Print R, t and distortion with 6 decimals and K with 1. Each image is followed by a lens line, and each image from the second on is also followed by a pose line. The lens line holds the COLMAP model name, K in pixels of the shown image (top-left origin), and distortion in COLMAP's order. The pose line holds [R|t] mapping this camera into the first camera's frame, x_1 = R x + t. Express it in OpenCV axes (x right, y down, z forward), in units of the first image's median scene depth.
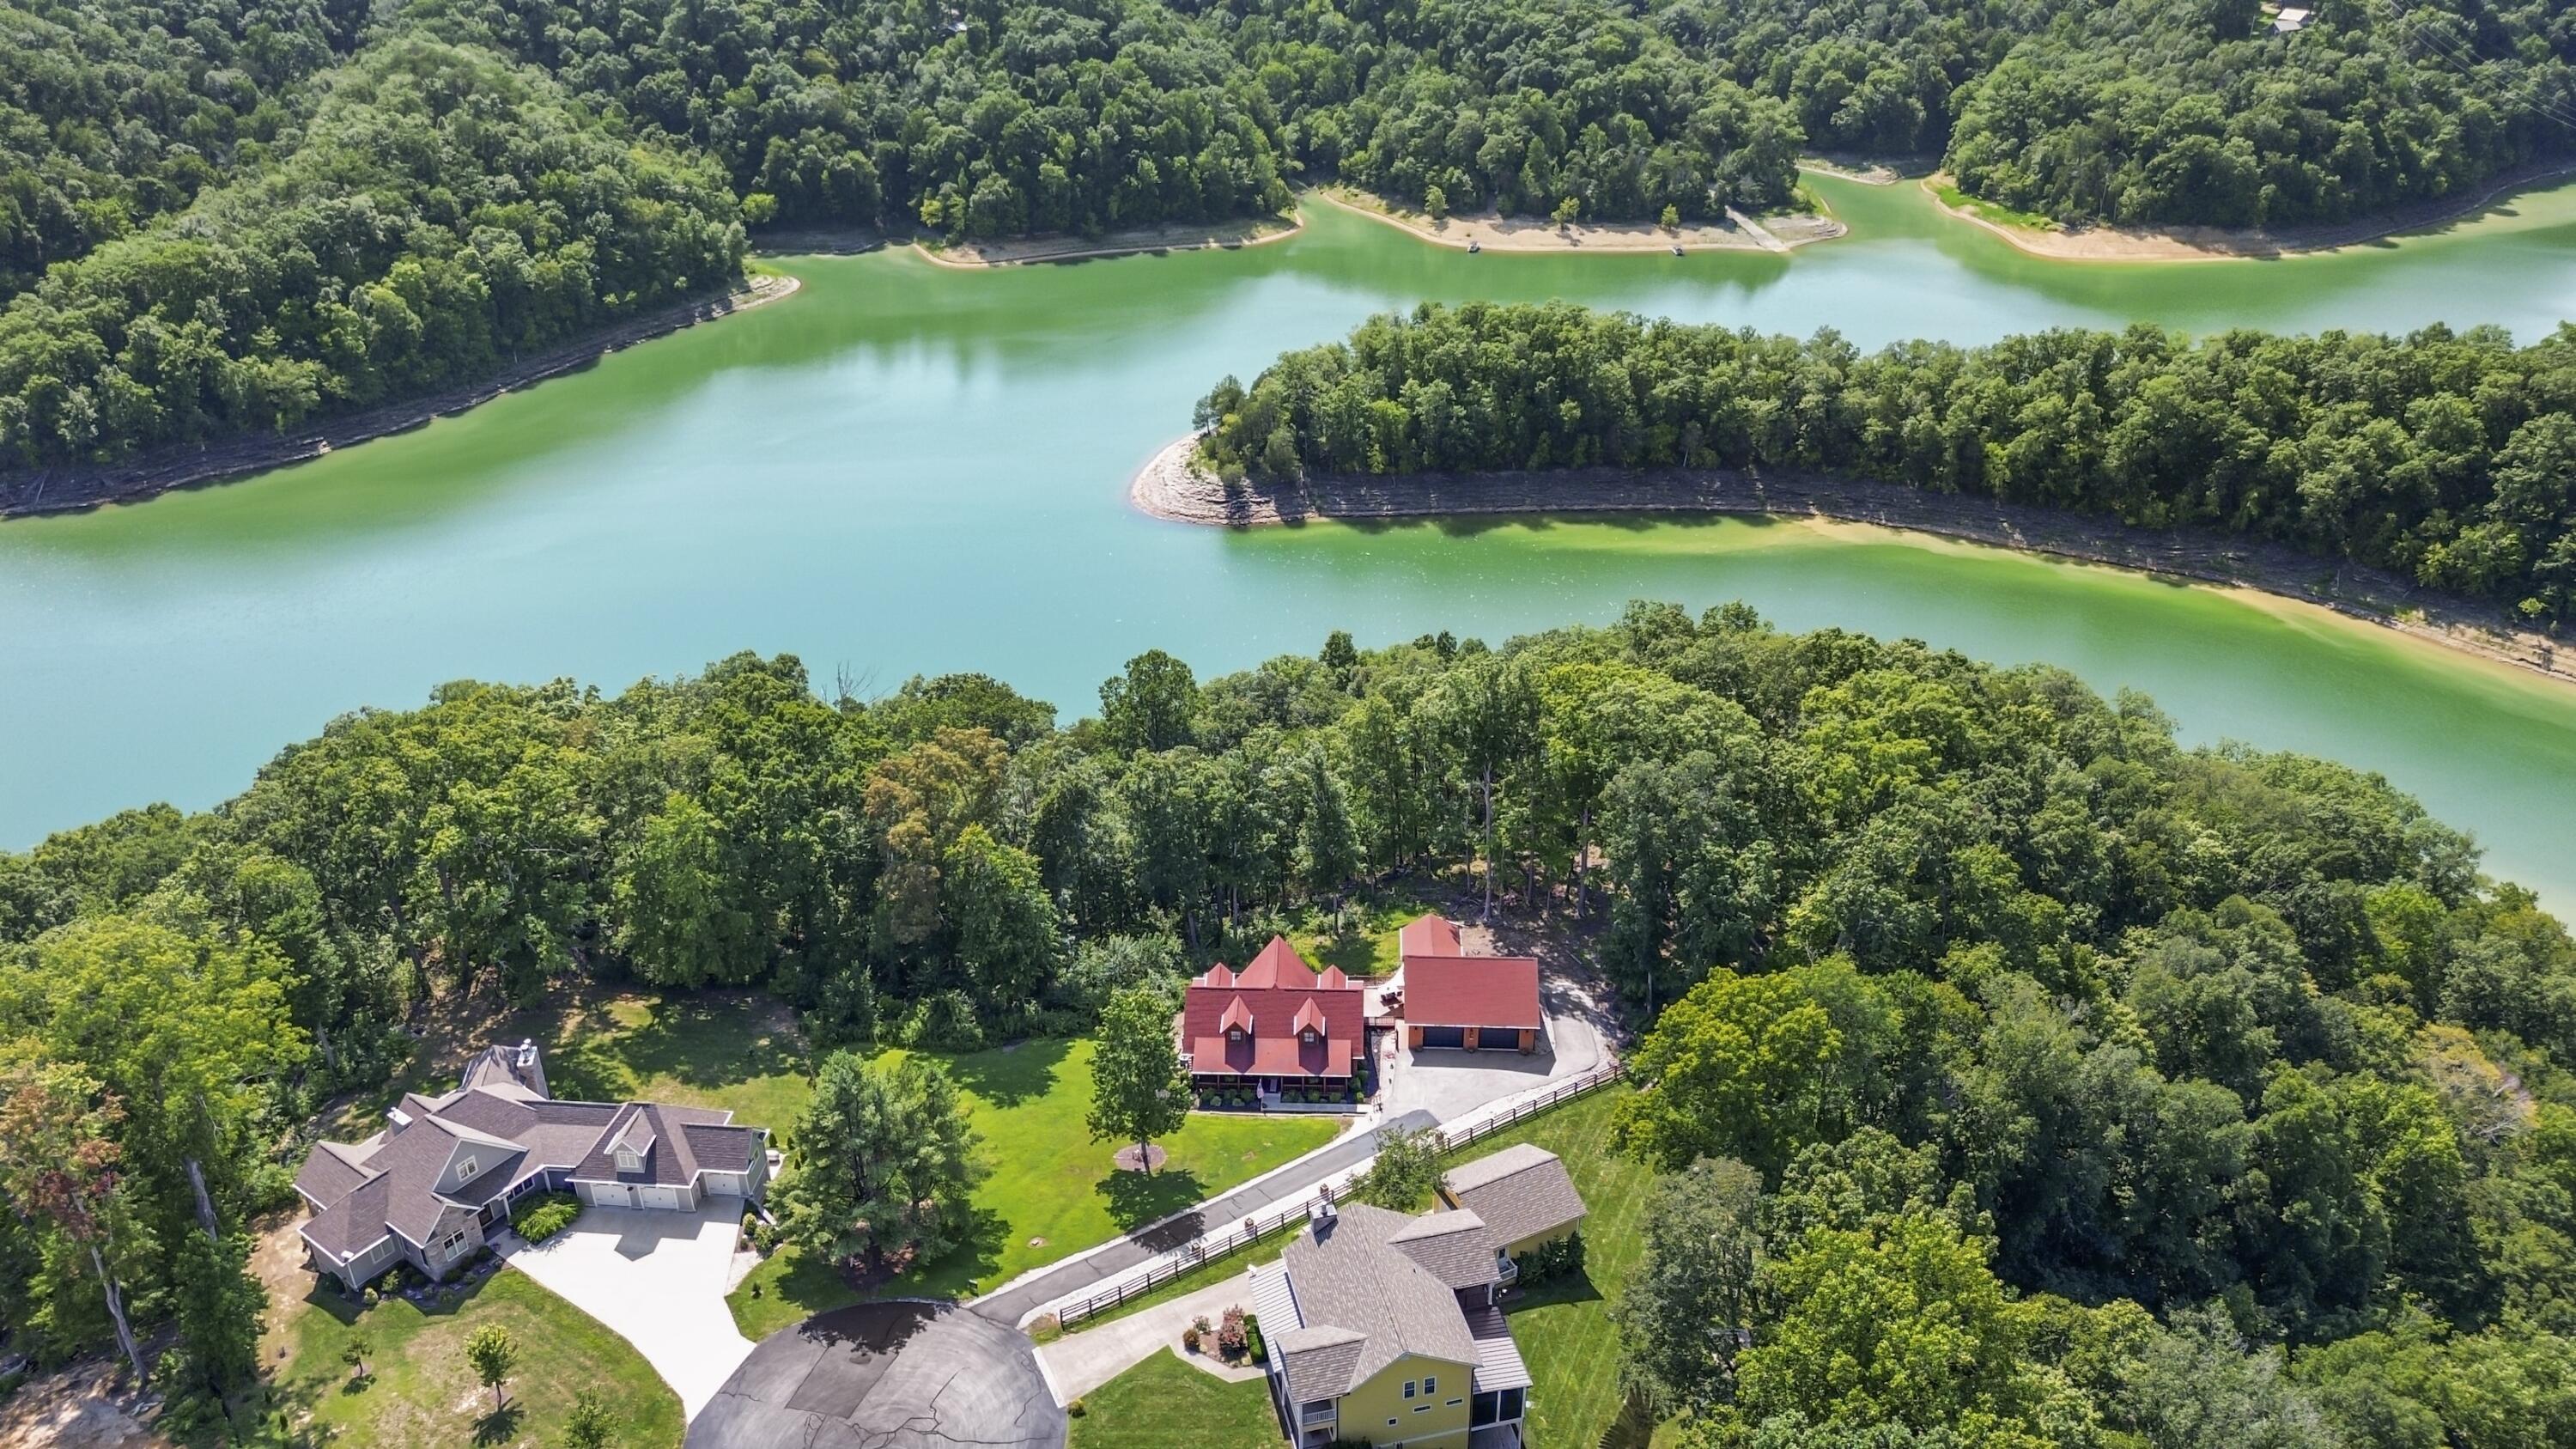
lens RADIAL K [[1821.1, 0, 1300.9], [0, 1821.1, 713.6], [0, 0, 1]] dist [0.068935, -0.089498]
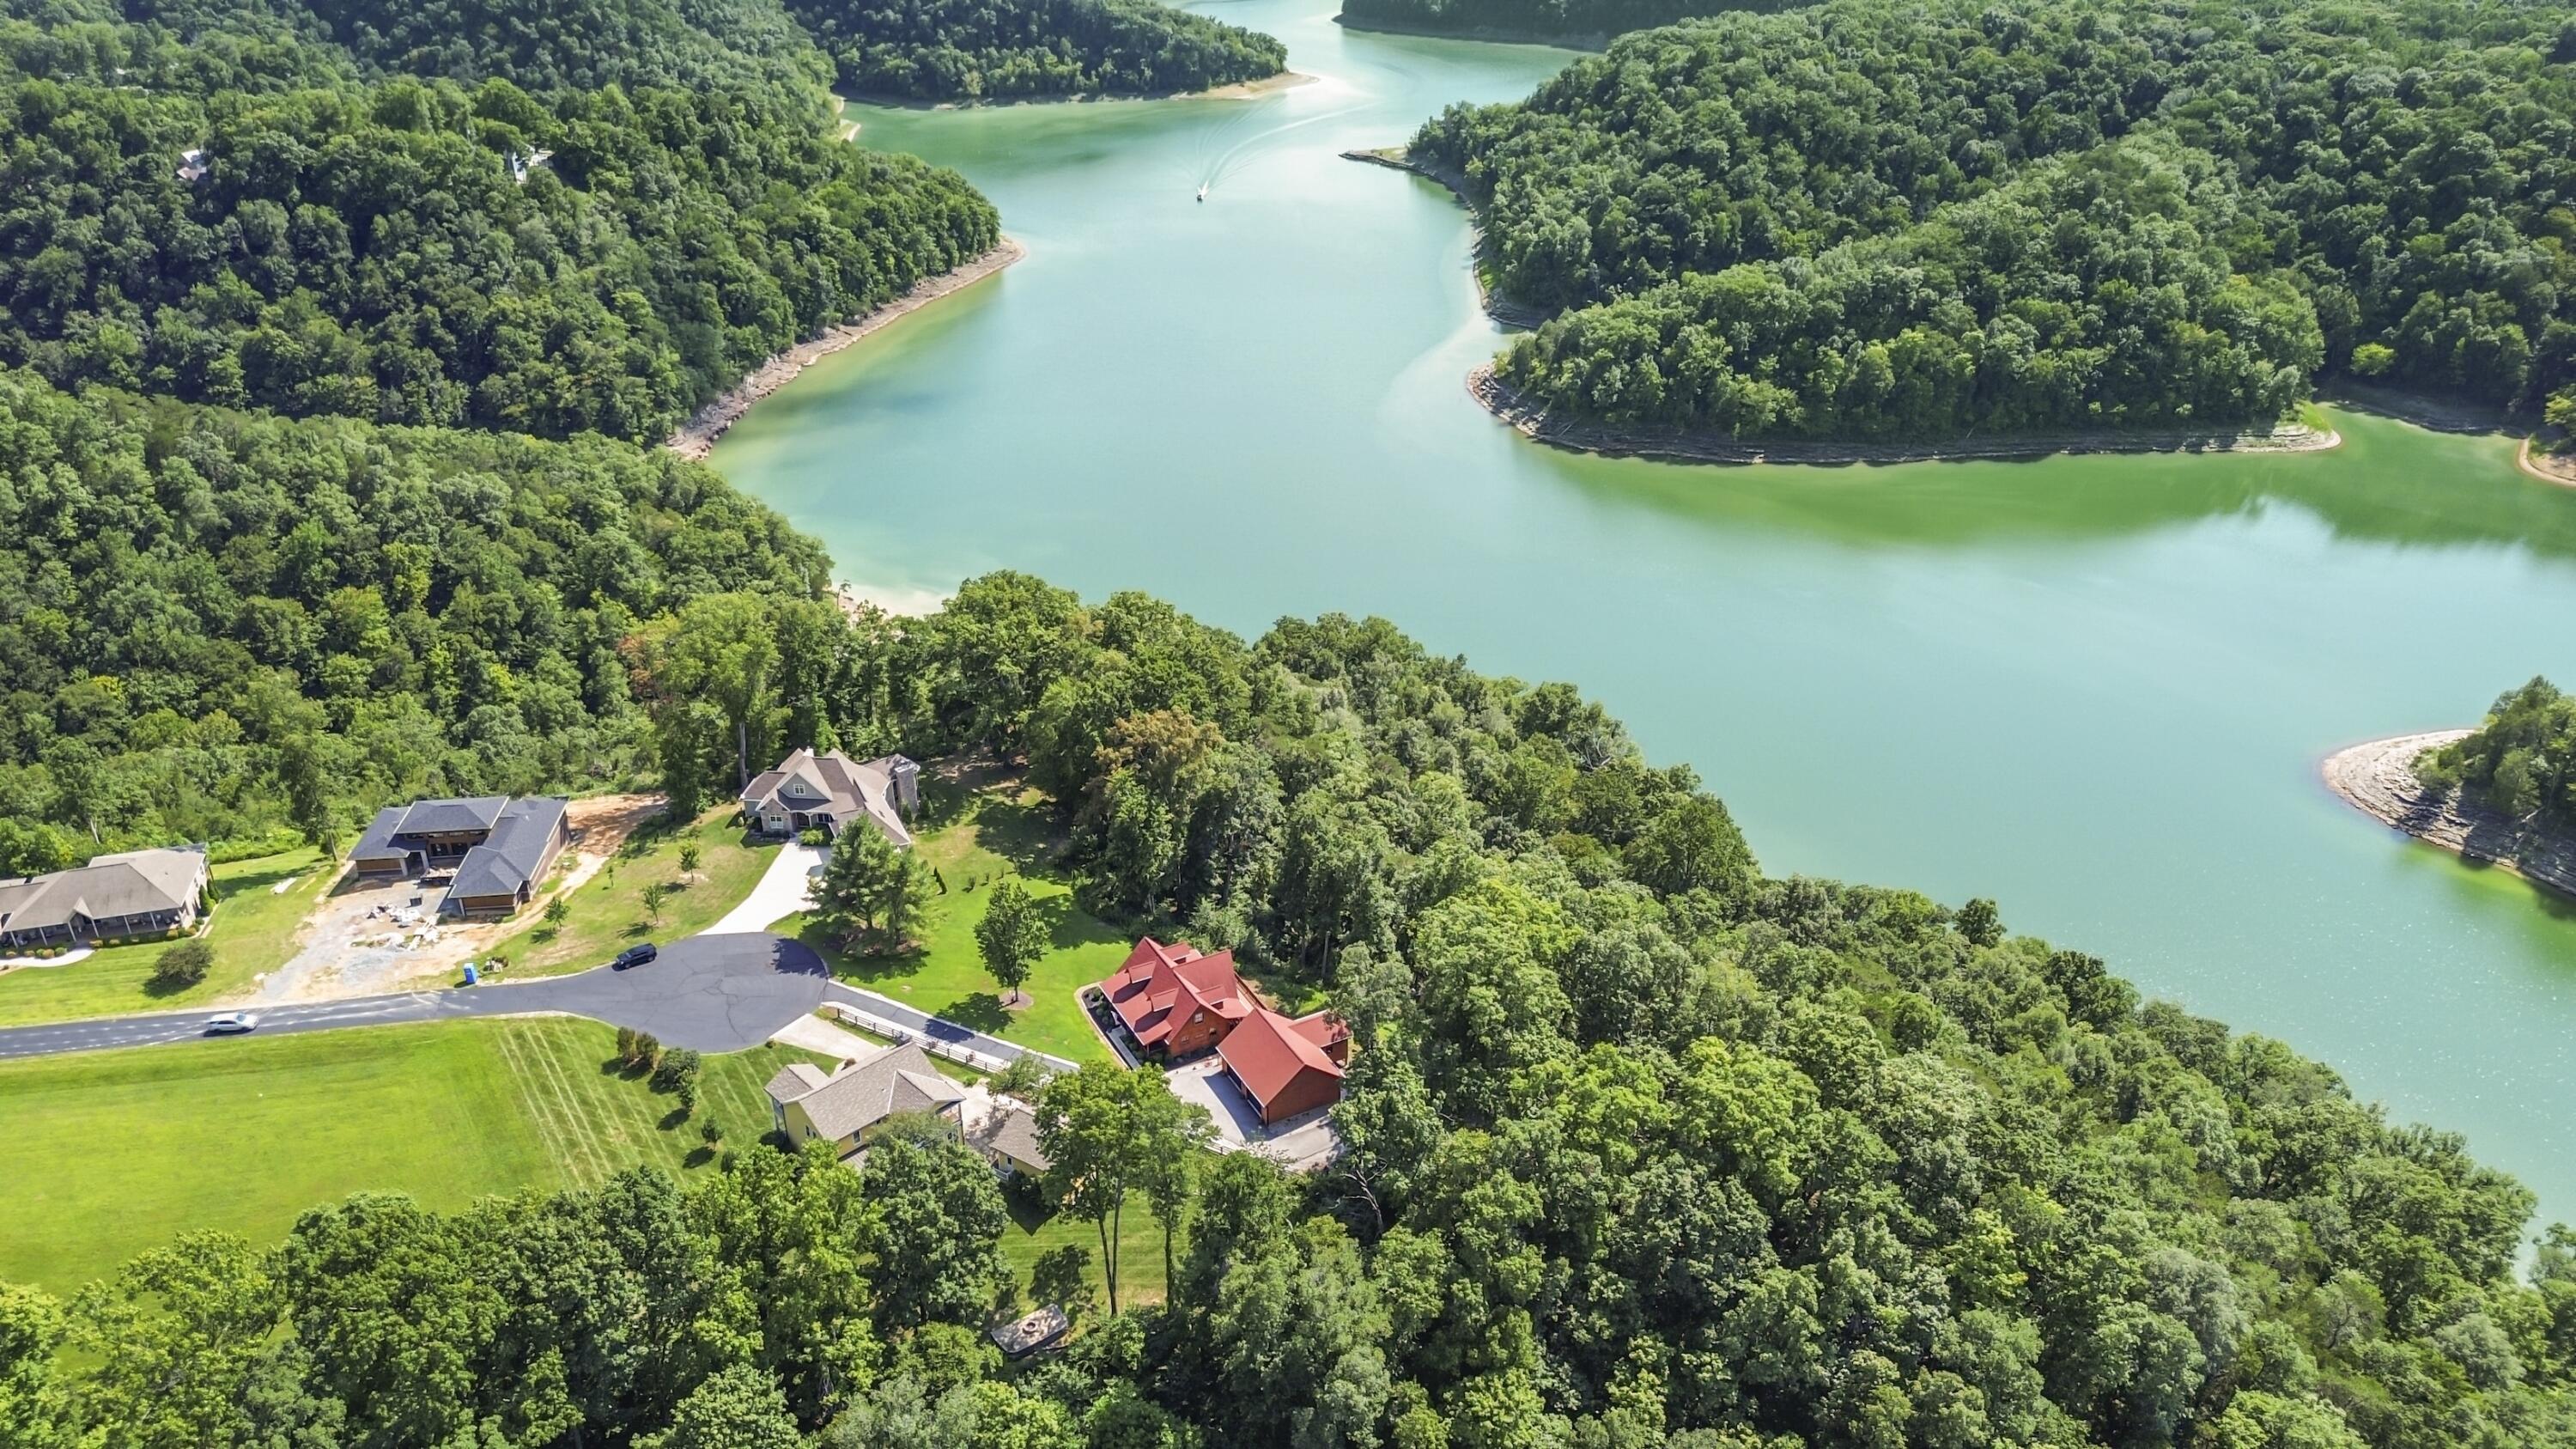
lens RADIAL K [[1821.1, 0, 1300.9], [0, 1821.1, 713.6], [0, 0, 1]] dist [0.068935, -0.089498]
pose [[0.501600, 0.386959, -0.773731, 0.321125], [-0.401073, 0.896476, 0.188336, -0.099639], [0.766510, 0.215854, 0.604871, 0.070218]]
